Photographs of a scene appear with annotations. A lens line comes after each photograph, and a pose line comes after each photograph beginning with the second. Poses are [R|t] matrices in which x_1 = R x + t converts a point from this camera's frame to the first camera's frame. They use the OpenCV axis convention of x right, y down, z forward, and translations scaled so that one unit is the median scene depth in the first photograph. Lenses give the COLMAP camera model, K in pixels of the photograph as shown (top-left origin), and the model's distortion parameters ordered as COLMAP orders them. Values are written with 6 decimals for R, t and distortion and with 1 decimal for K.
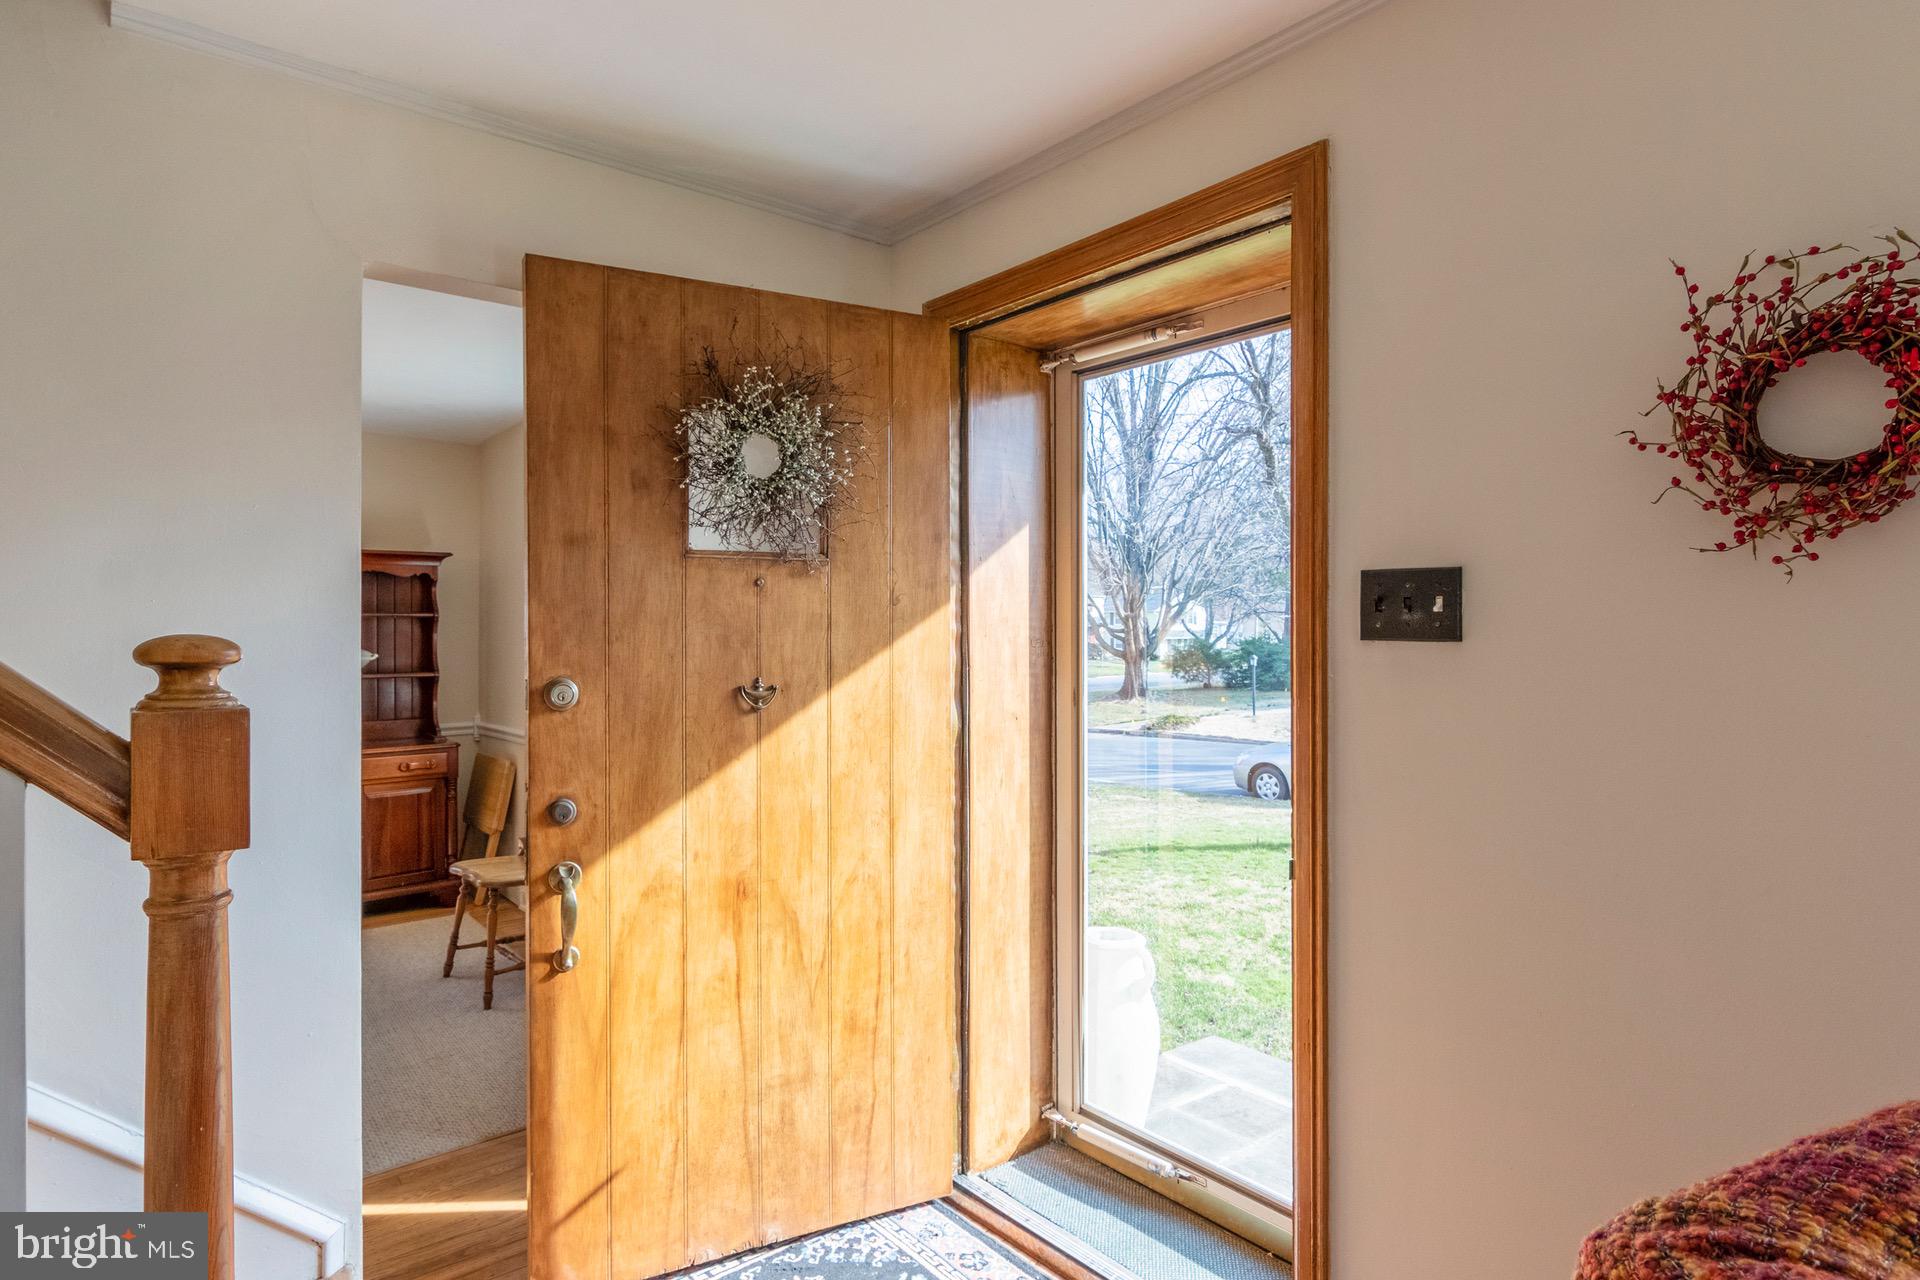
lens RADIAL K [[1012.7, 0, 960.0], [0, 1012.7, 640.0], [0, 0, 1]] dist [0.000346, 0.000666]
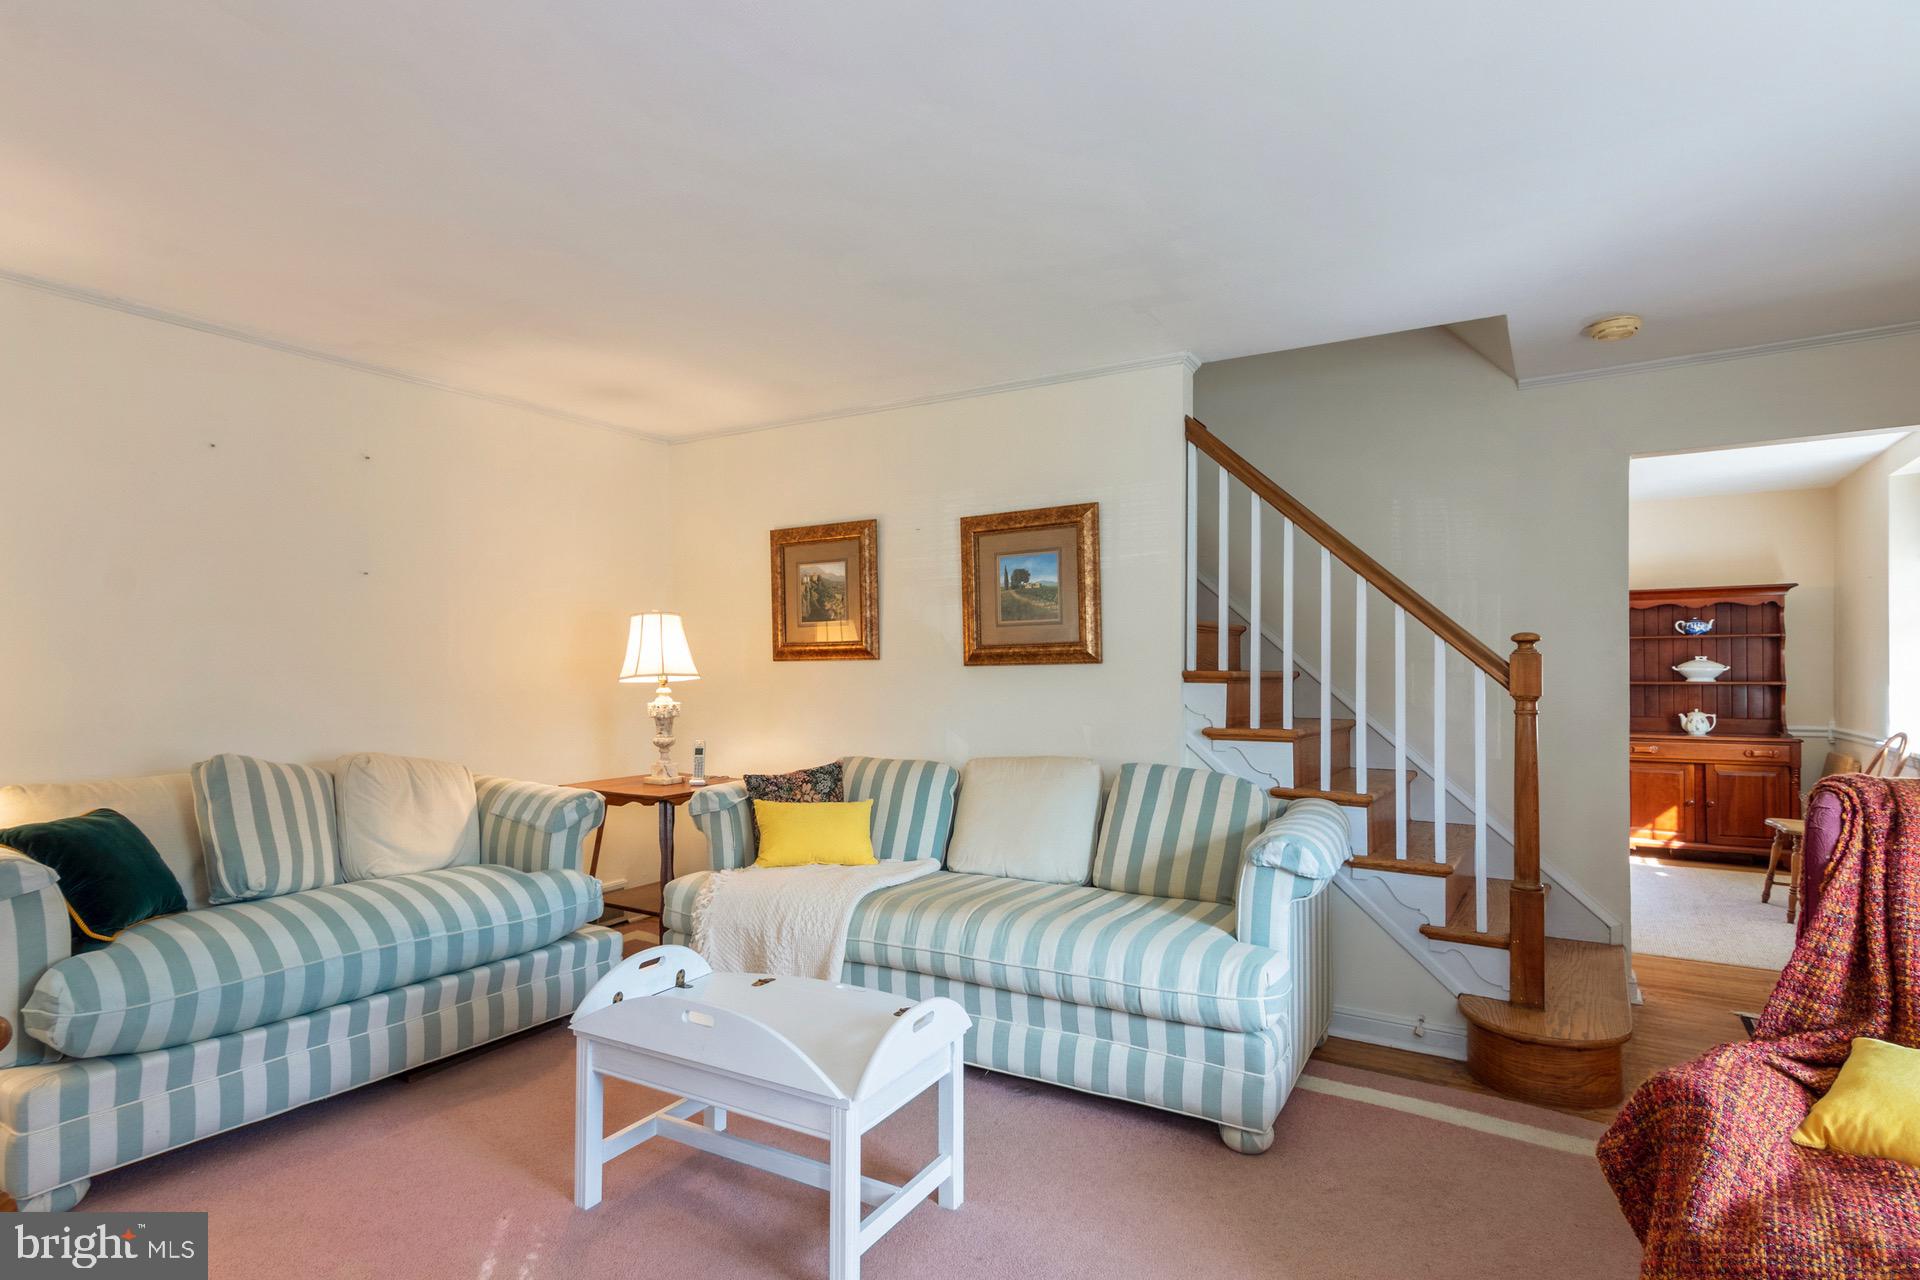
lens RADIAL K [[1012.7, 0, 960.0], [0, 1012.7, 640.0], [0, 0, 1]] dist [0.000346, 0.000666]
pose [[0.317053, -0.028762, -0.947972, 0.331267], [-0.003754, 0.999494, -0.031581, 0.024123], [0.948400, 0.013571, 0.316784, -0.333552]]
